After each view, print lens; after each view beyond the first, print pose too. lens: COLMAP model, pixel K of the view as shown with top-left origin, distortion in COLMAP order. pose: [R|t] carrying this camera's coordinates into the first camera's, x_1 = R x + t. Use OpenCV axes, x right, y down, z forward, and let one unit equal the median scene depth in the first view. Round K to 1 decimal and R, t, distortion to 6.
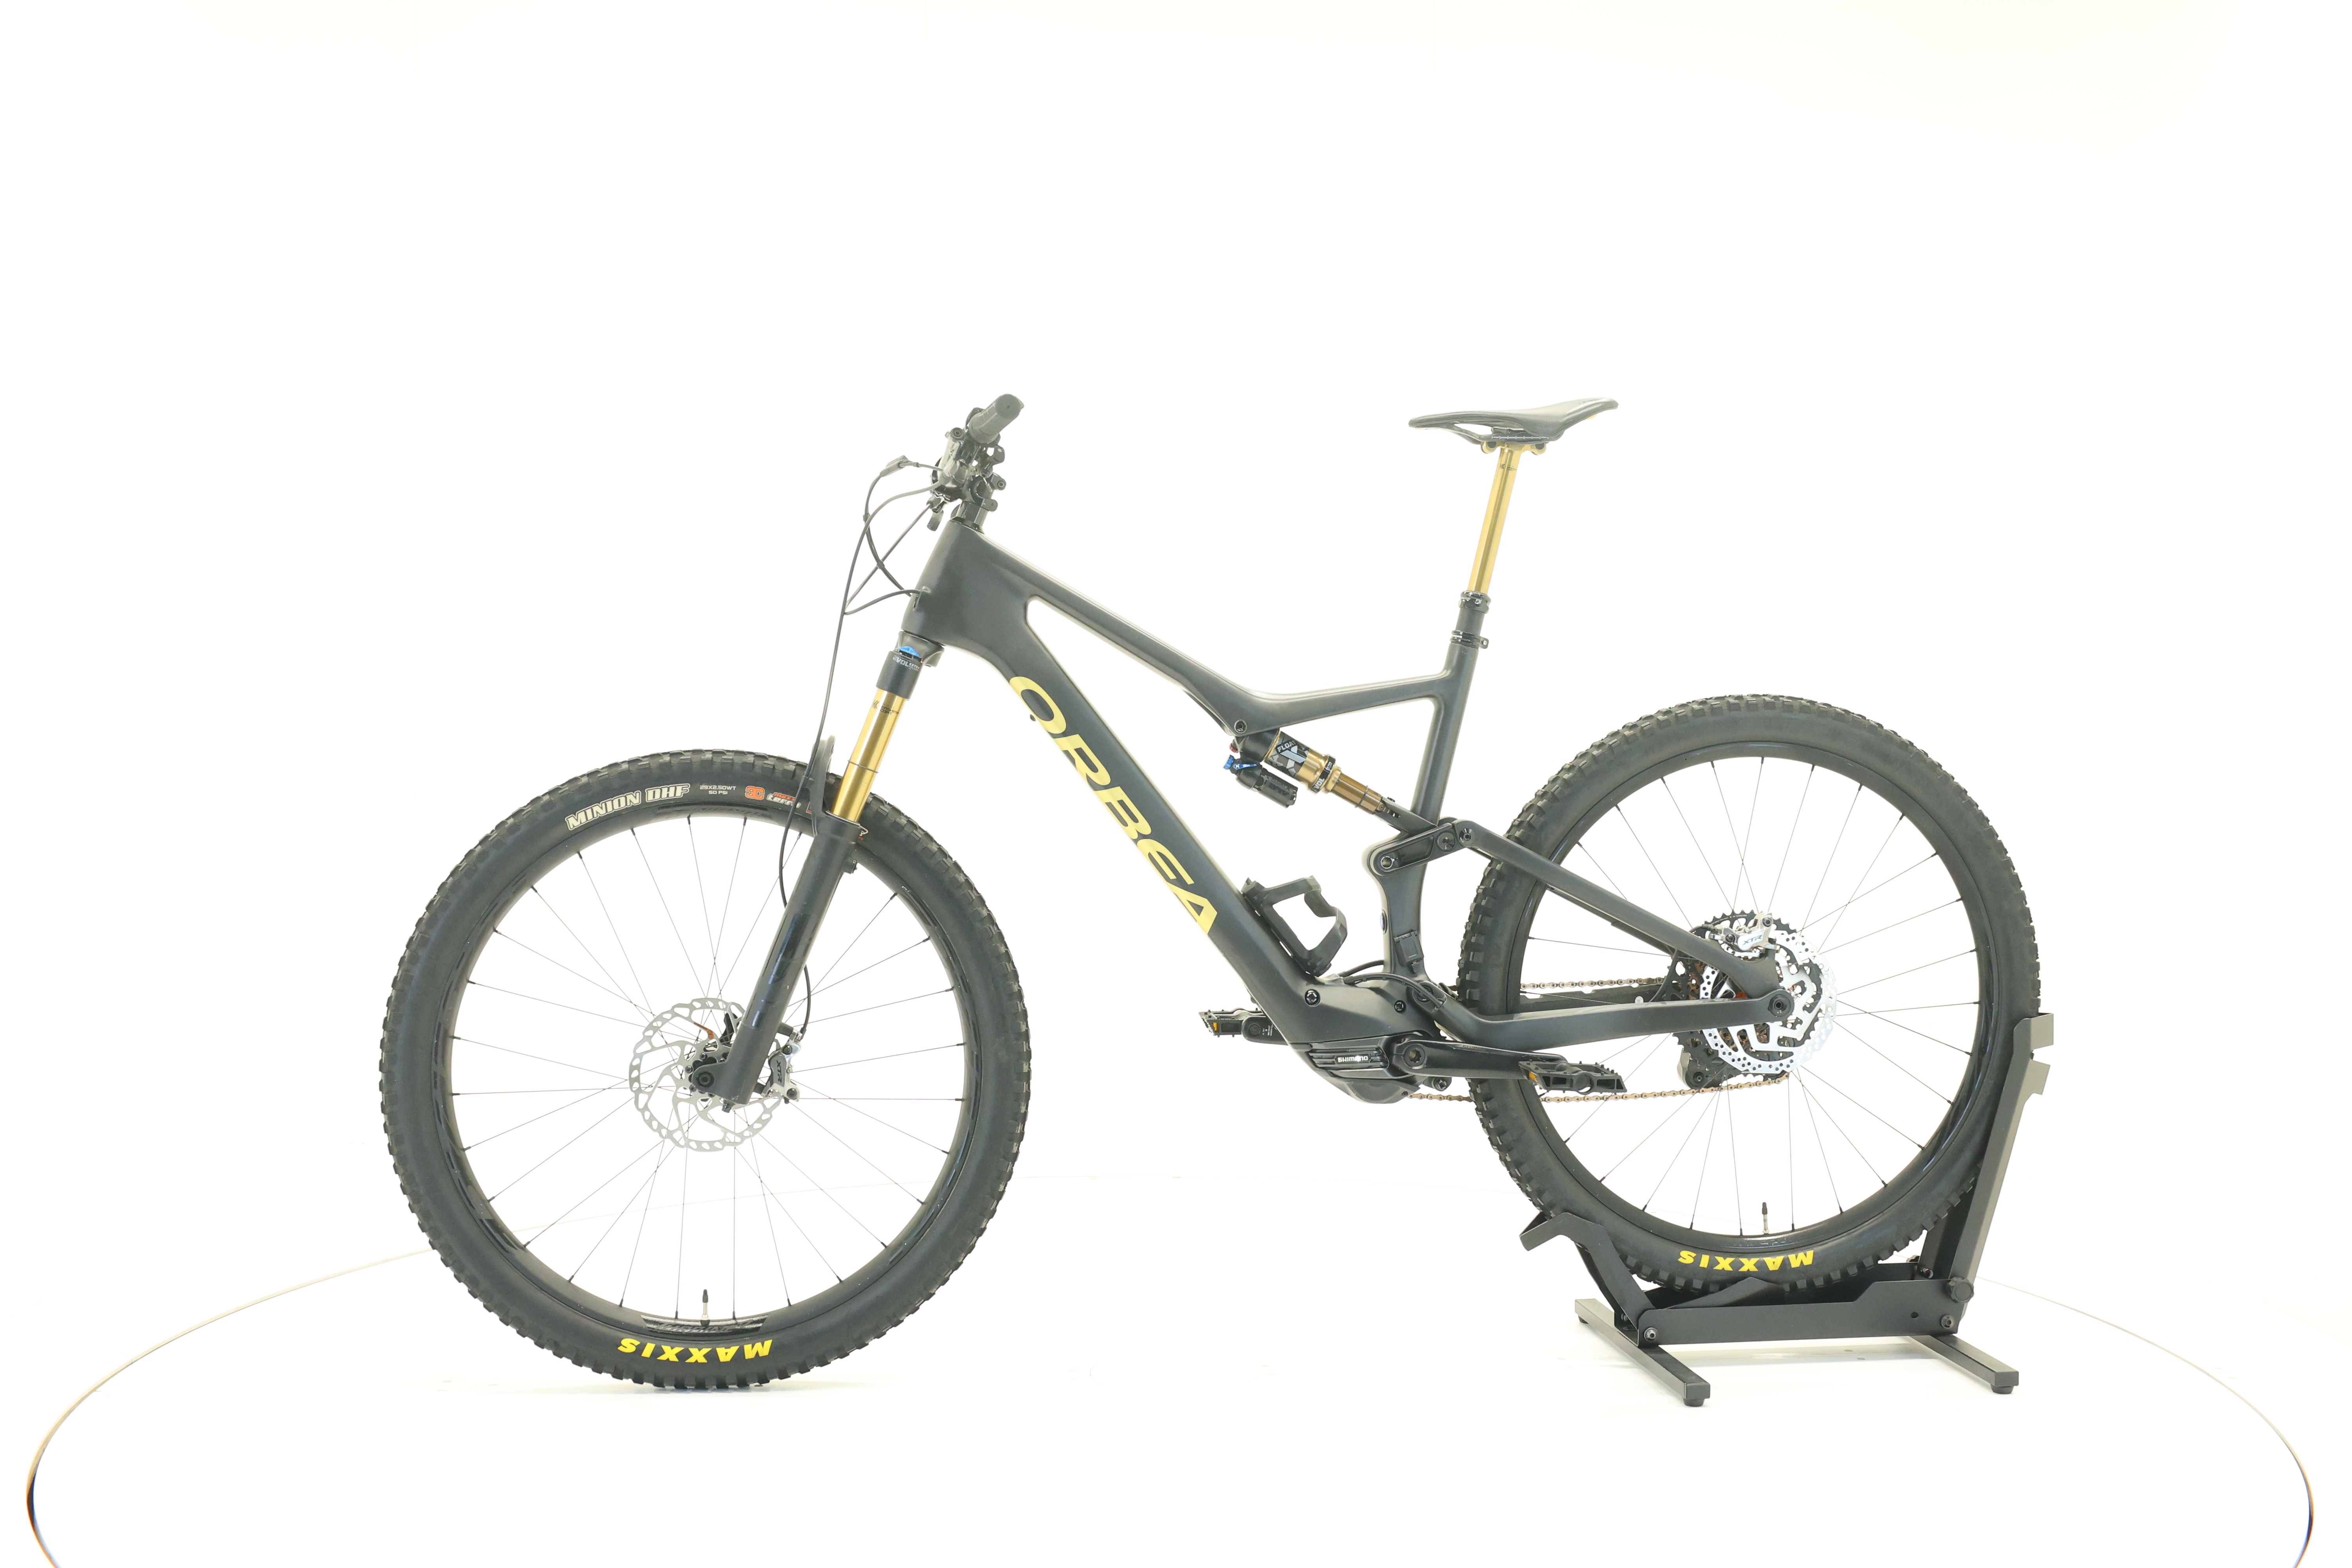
lens RADIAL K [[2466.6, 0, 1180.1], [0, 2466.6, 782.8], [0, 0, 1]] dist [0.003248, 0.000000]
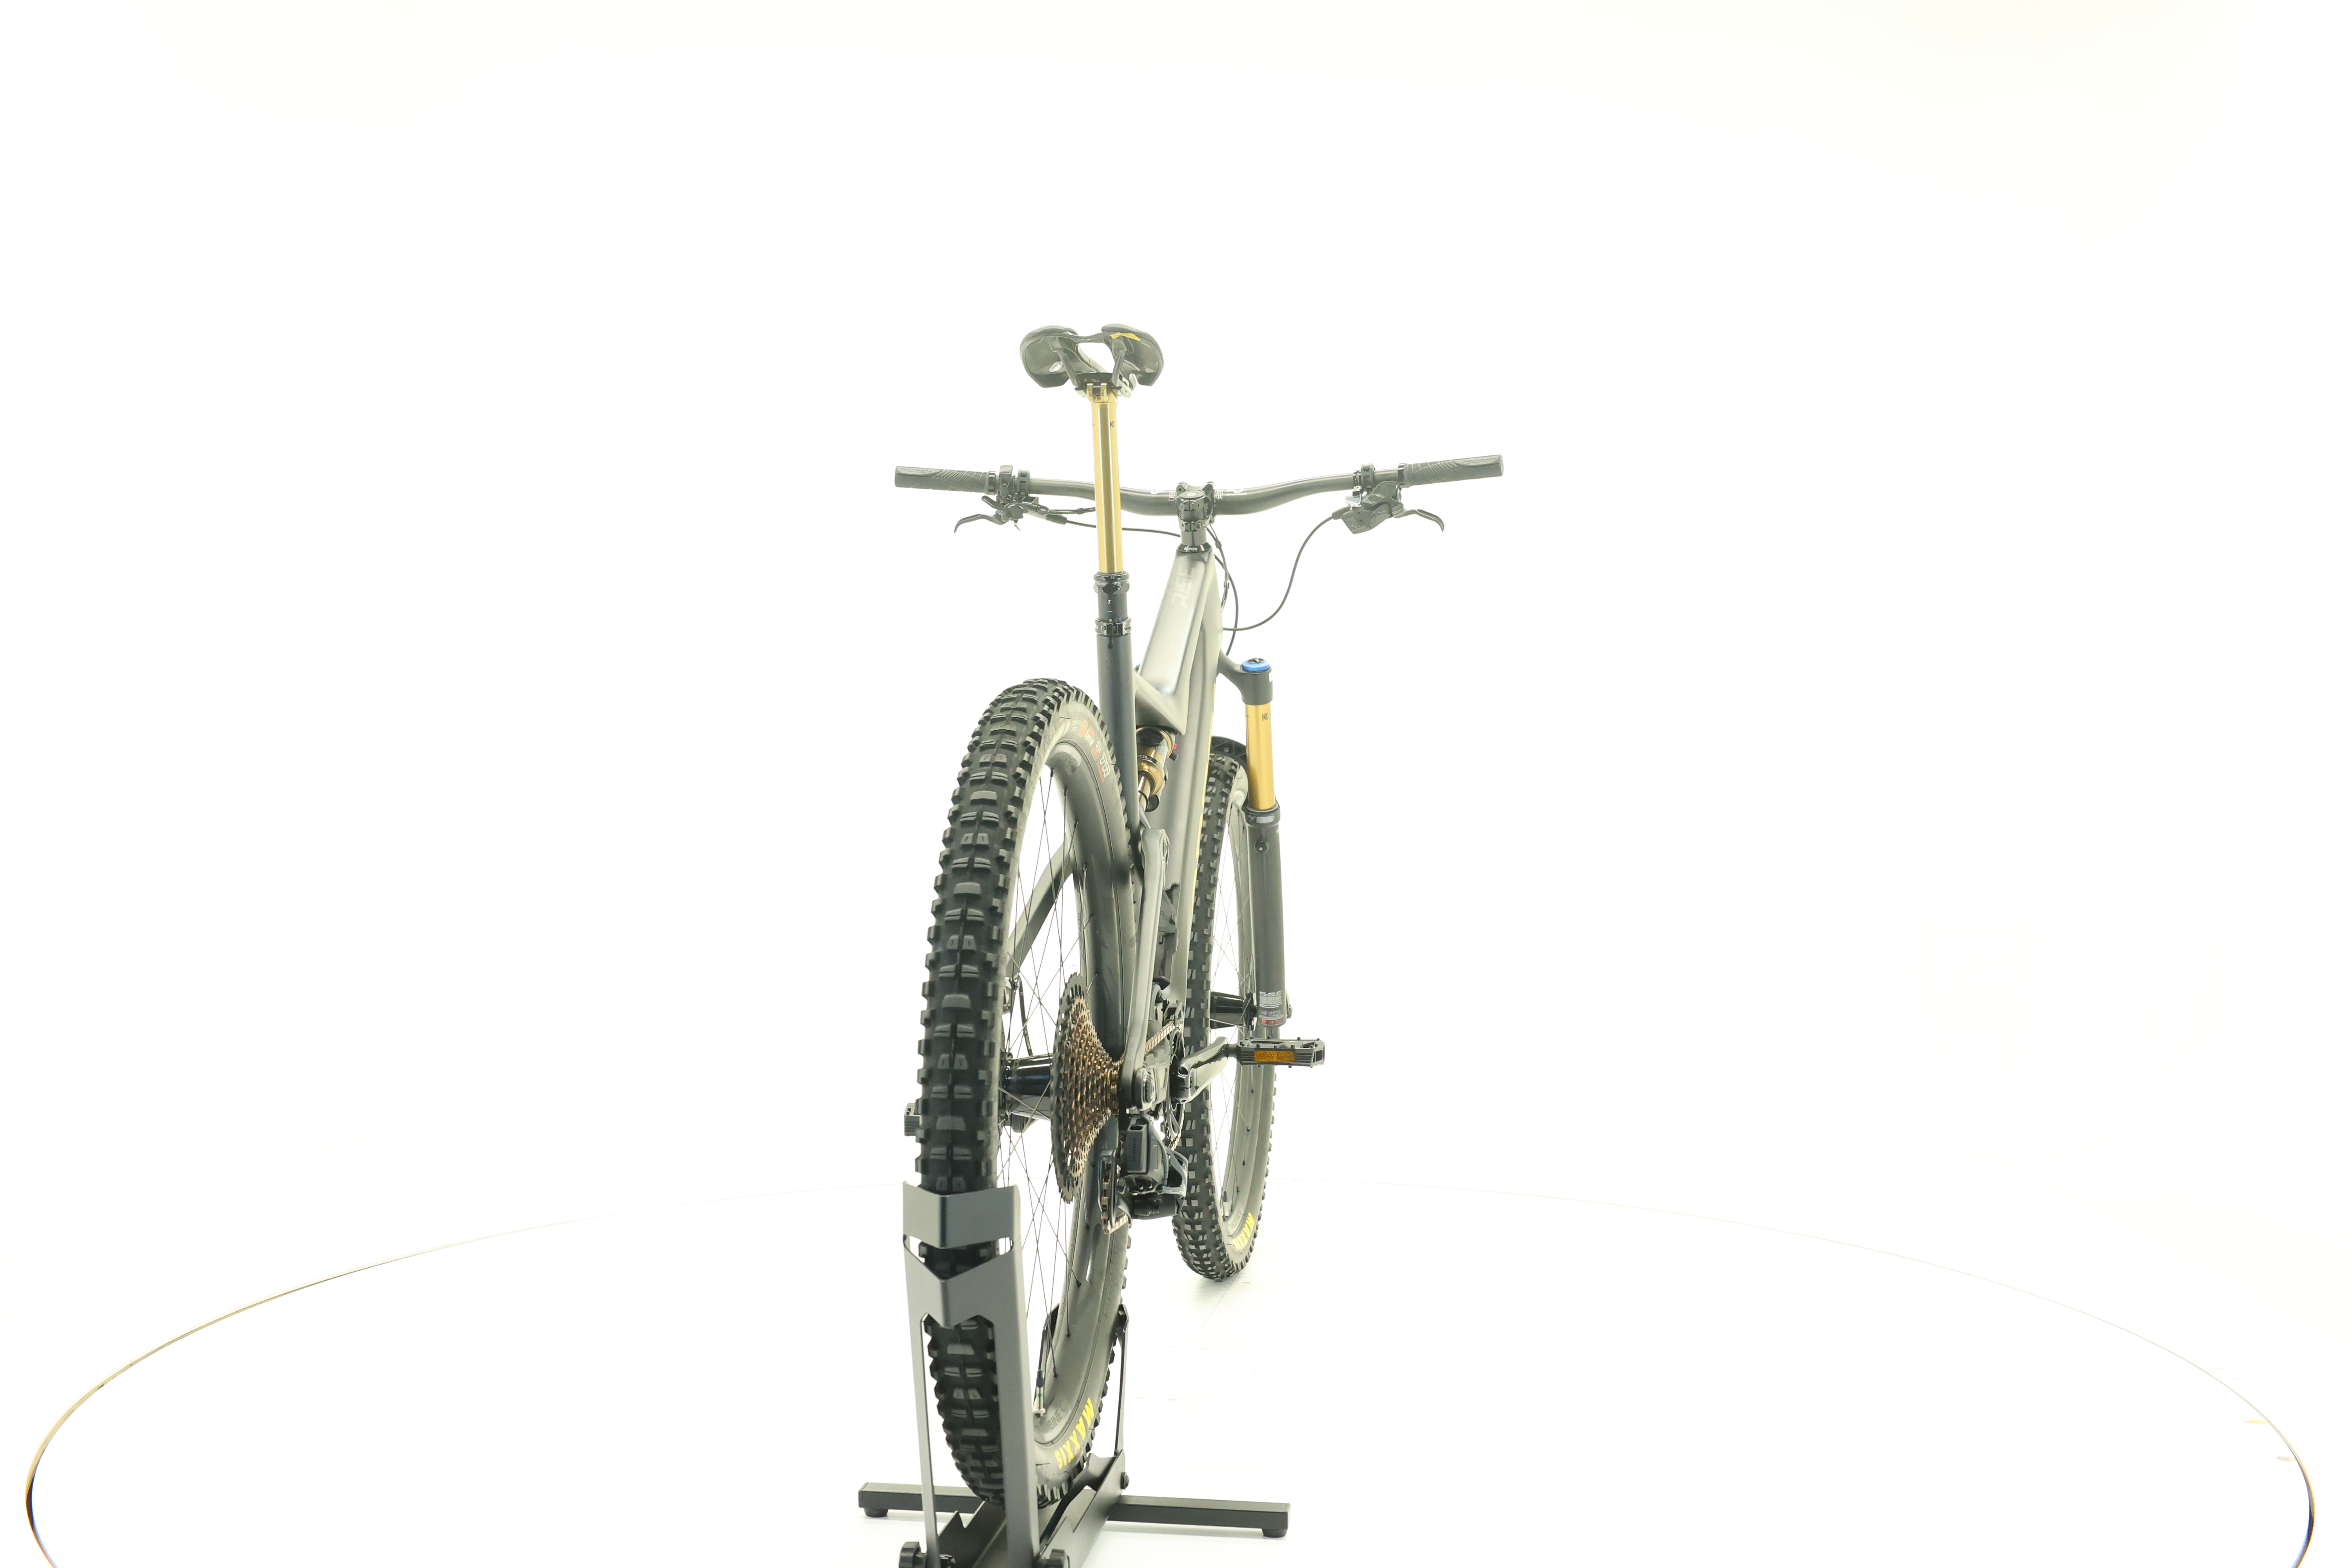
lens RADIAL K [[2466.6, 0, 1180.1], [0, 2466.6, 785.9], [0, 0, 1]] dist [0.003248, 0.000000]
pose [[-0.275357, 0.016559, -0.961199, 0.960751], [-0.029946, 0.999219, 0.025793, -0.024698], [0.960875, 0.035887, -0.274646, 1.278936]]
